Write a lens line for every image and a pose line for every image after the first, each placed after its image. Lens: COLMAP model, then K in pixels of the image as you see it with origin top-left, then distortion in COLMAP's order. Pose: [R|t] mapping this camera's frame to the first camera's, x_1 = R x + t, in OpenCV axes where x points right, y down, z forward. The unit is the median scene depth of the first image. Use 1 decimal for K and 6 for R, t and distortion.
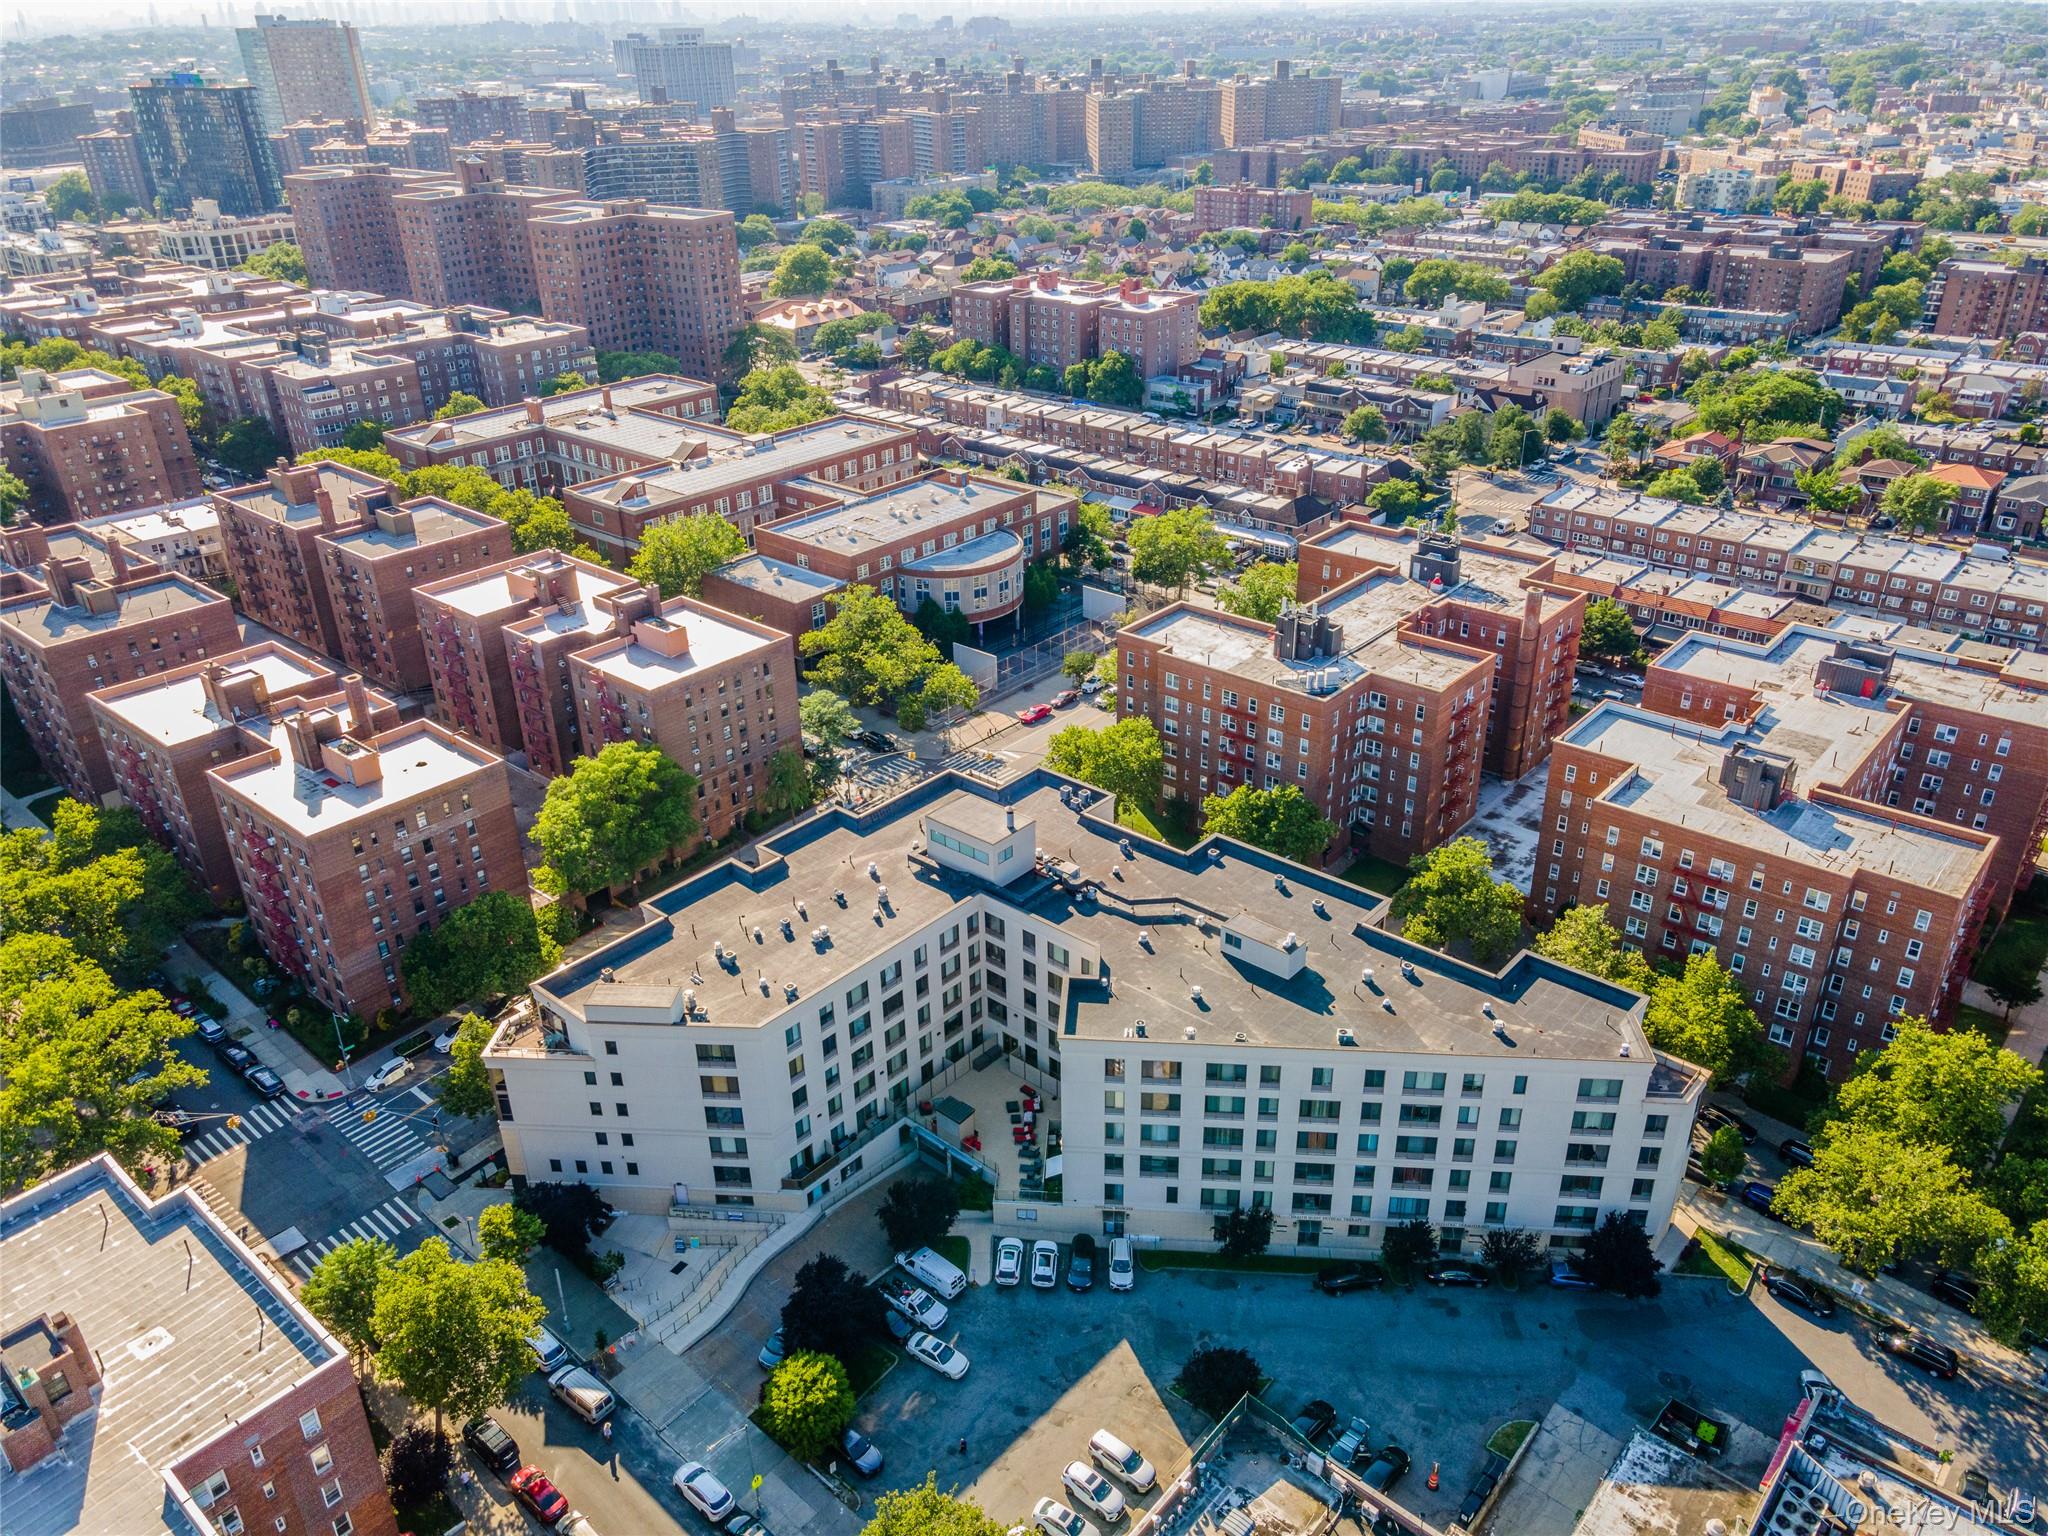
lens RADIAL K [[1480.7, 0, 1025.1], [0, 1480.7, 754.7], [0, 0, 1]] dist [0.035472, 0.017846]
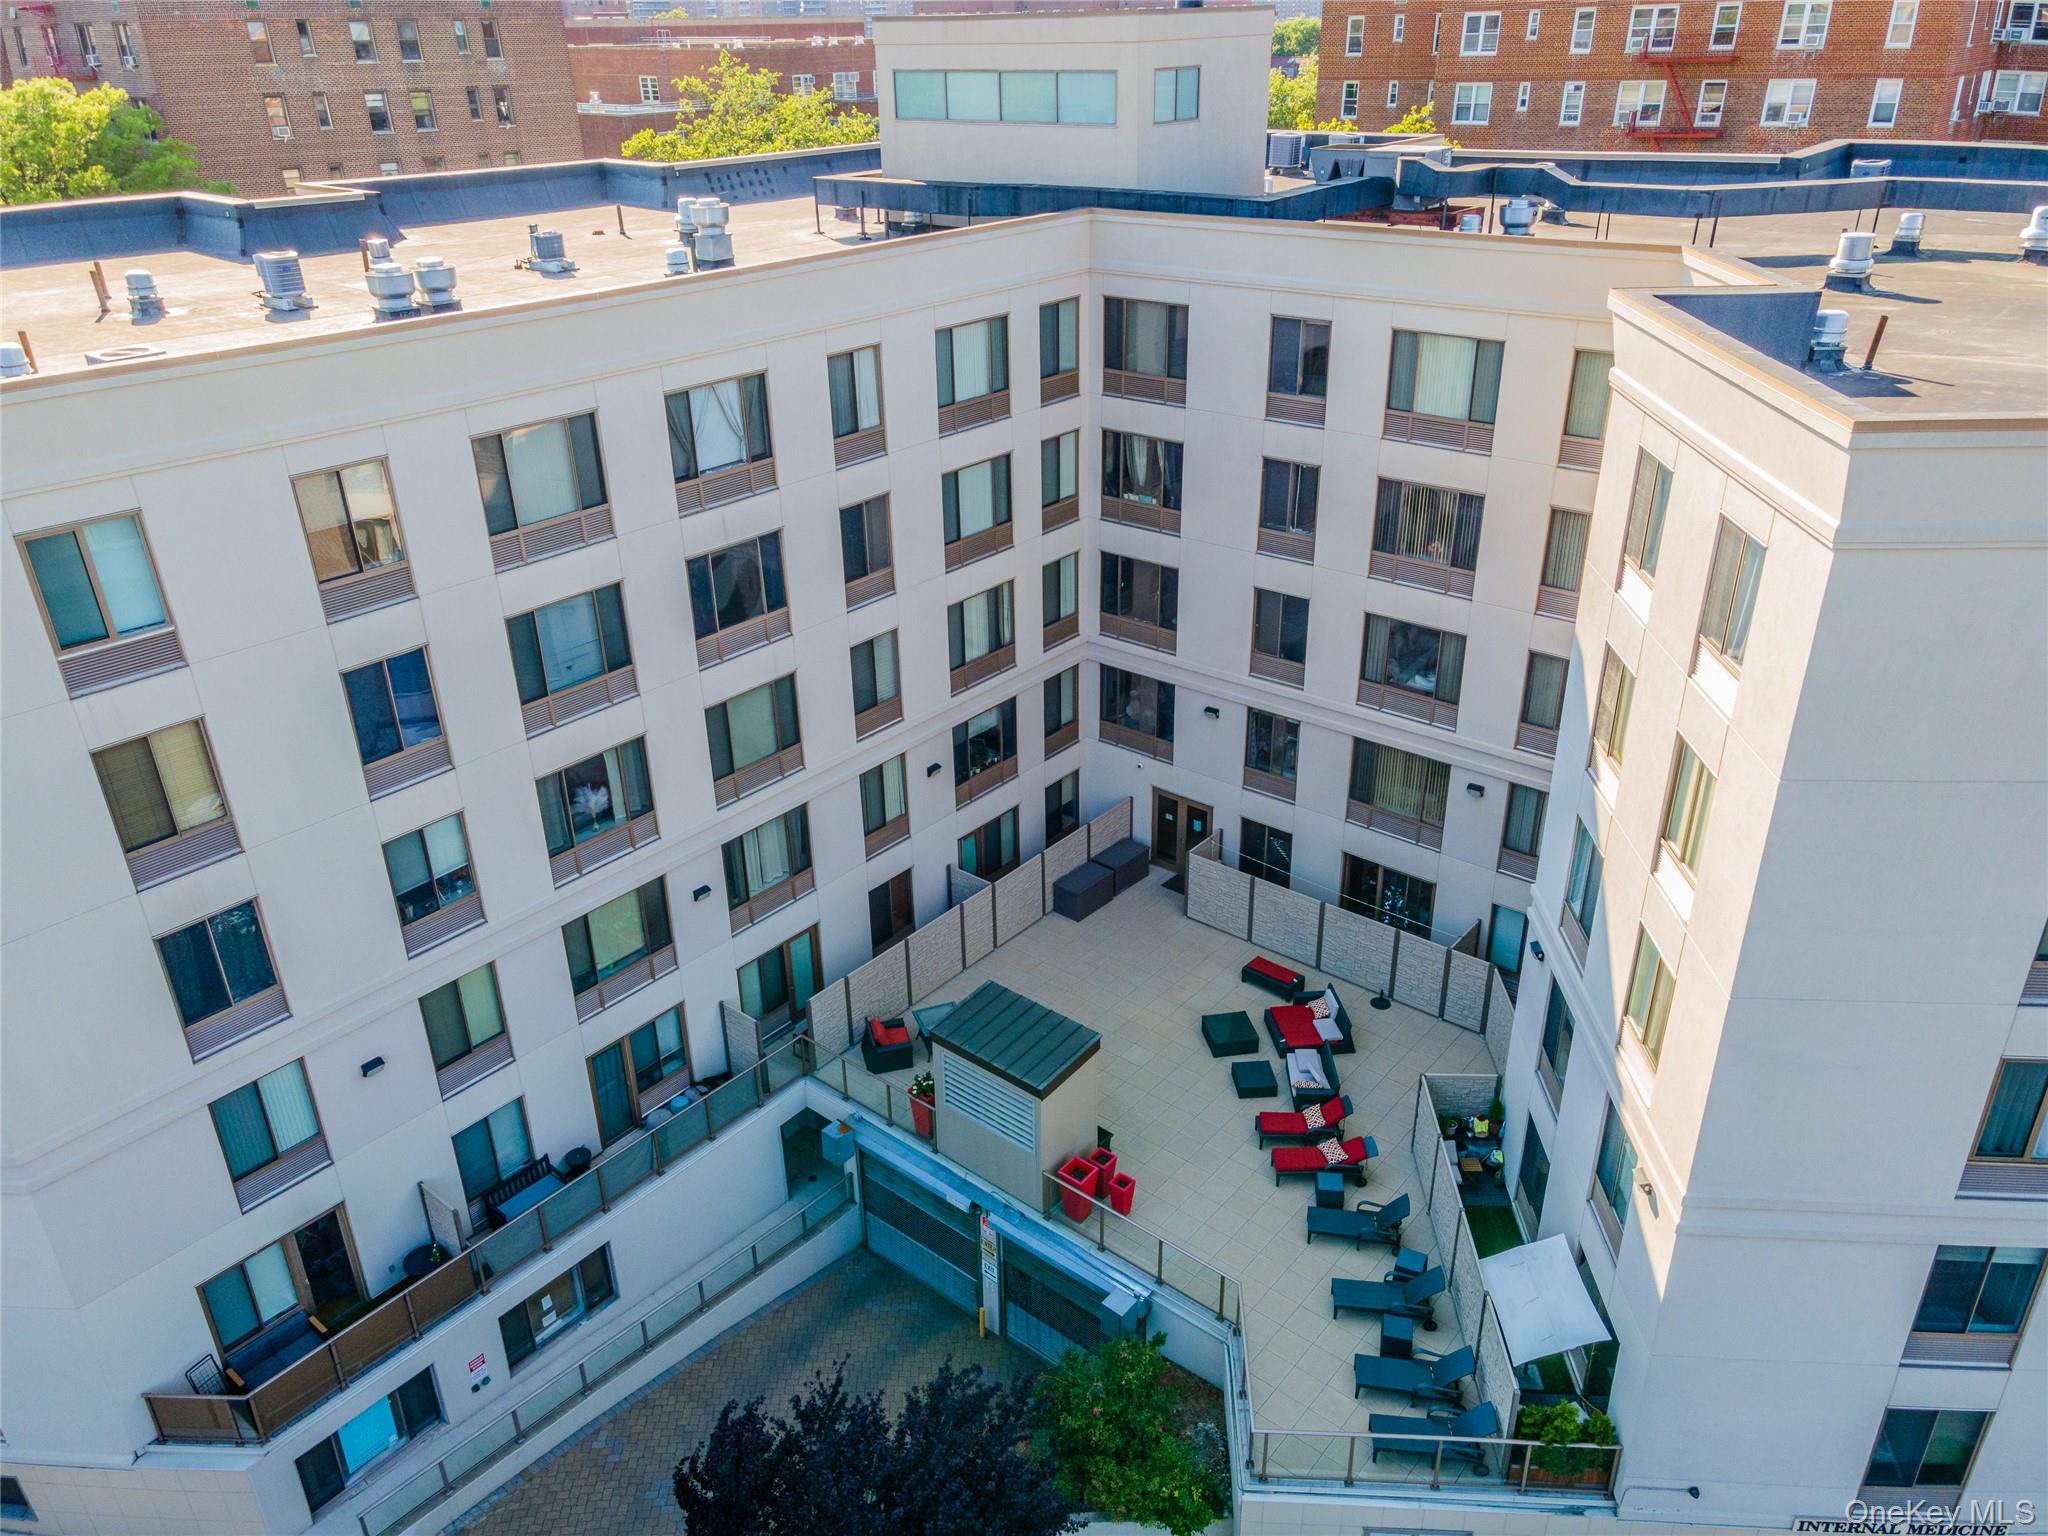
lens RADIAL K [[1480.7, 0, 1024.1], [0, 1480.7, 777.2], [0, 0, 1]] dist [0.035472, 0.017846]
pose [[0.999615, -0.010199, 0.025809, -0.049987], [0.009929, 0.999895, 0.010563, 0.191644], [-0.025914, -0.010303, 0.999611, 0.752225]]
